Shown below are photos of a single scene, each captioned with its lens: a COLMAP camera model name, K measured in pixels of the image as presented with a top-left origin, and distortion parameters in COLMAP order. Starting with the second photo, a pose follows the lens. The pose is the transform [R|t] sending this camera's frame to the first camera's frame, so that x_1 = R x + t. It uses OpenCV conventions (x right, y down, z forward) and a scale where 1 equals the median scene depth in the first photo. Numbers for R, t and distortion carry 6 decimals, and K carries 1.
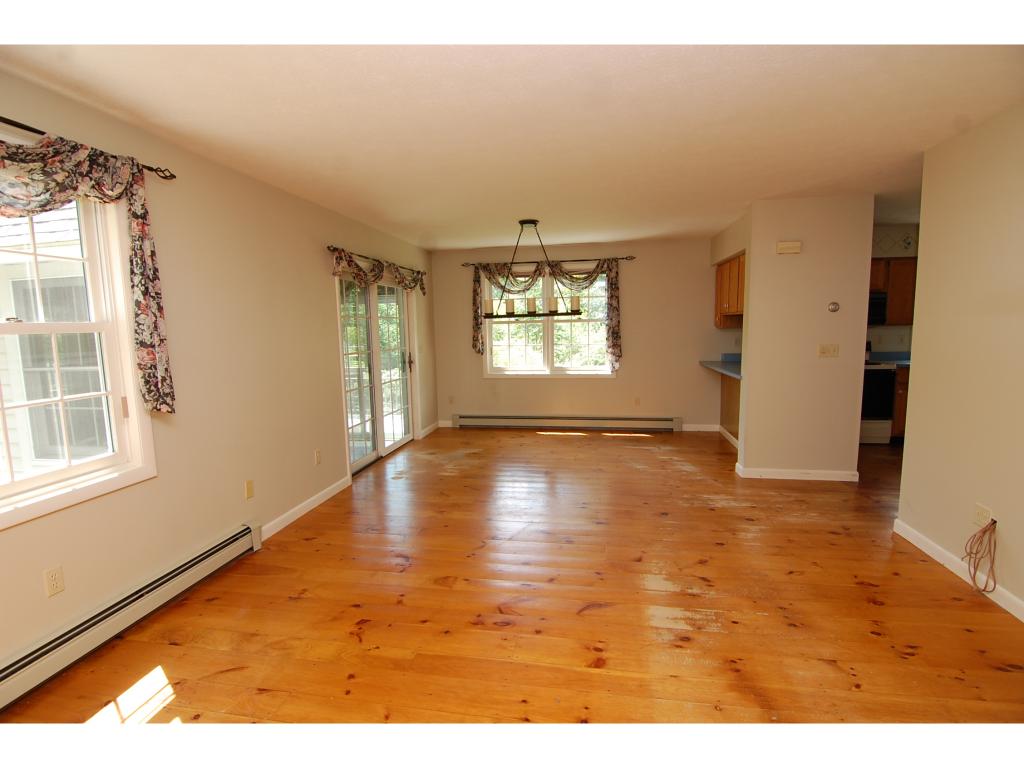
lens RADIAL K [[495.1, 0, 512.8], [0, 495.1, 384.3], [0, 0, 1]] dist [-0.018242, -0.004727]
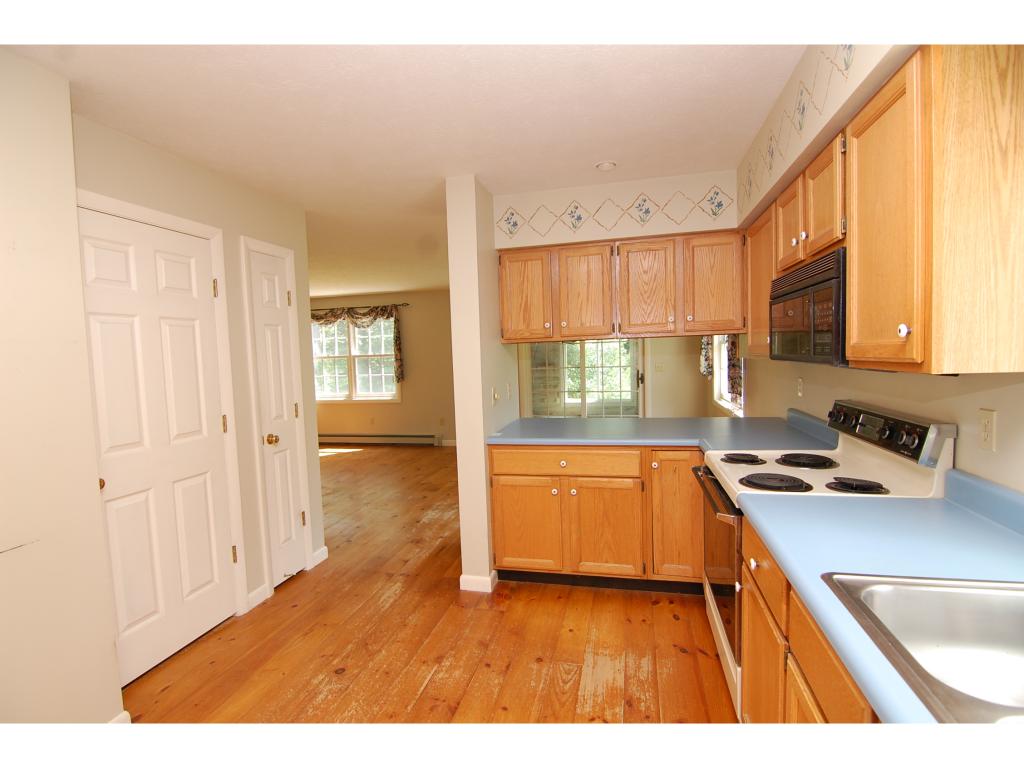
lens RADIAL K [[495.1, 0, 507.6], [0, 495.1, 383.3], [0, 0, 1]] dist [-0.018242, -0.004727]
pose [[-0.067404, 0.079069, -0.994588, 1.193851], [-0.084891, 0.992785, 0.084679, -0.132651], [0.994108, 0.090139, -0.060206, 0.948989]]
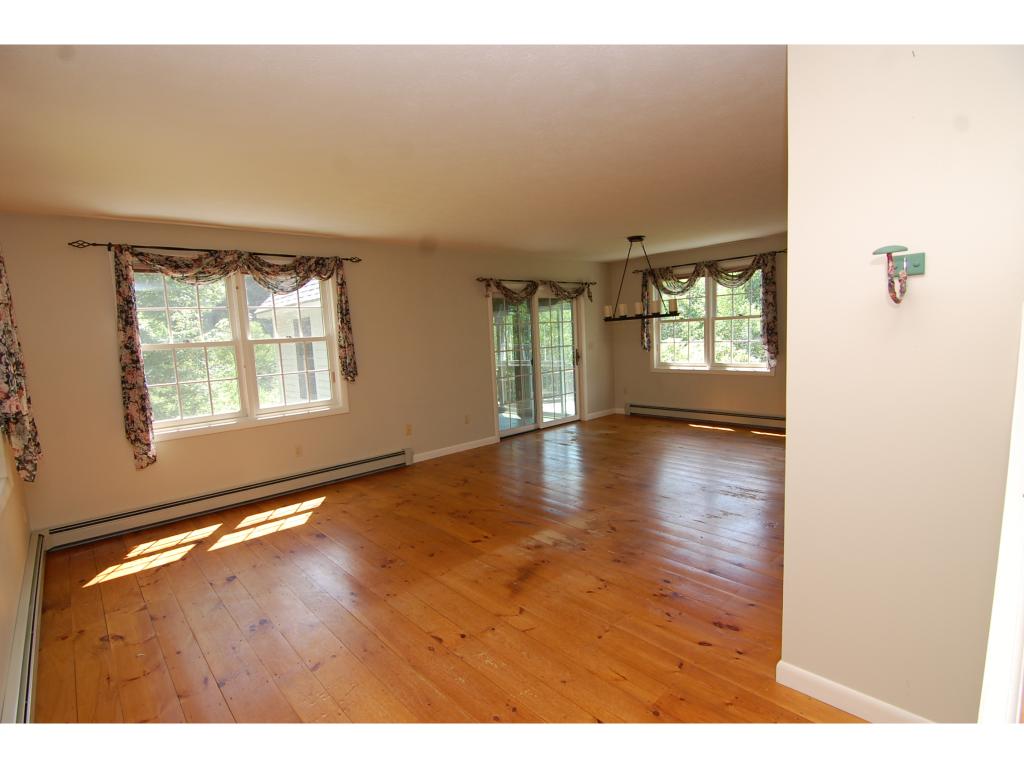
lens RADIAL K [[495.1, 0, 514.3], [0, 495.1, 387.3], [0, 0, 1]] dist [-0.018242, -0.004727]
pose [[0.793273, 0.046032, -0.607124, 0.522389], [-0.035957, 0.998940, 0.028757, 0.000940], [0.607804, -0.000982, 0.794086, -0.096471]]
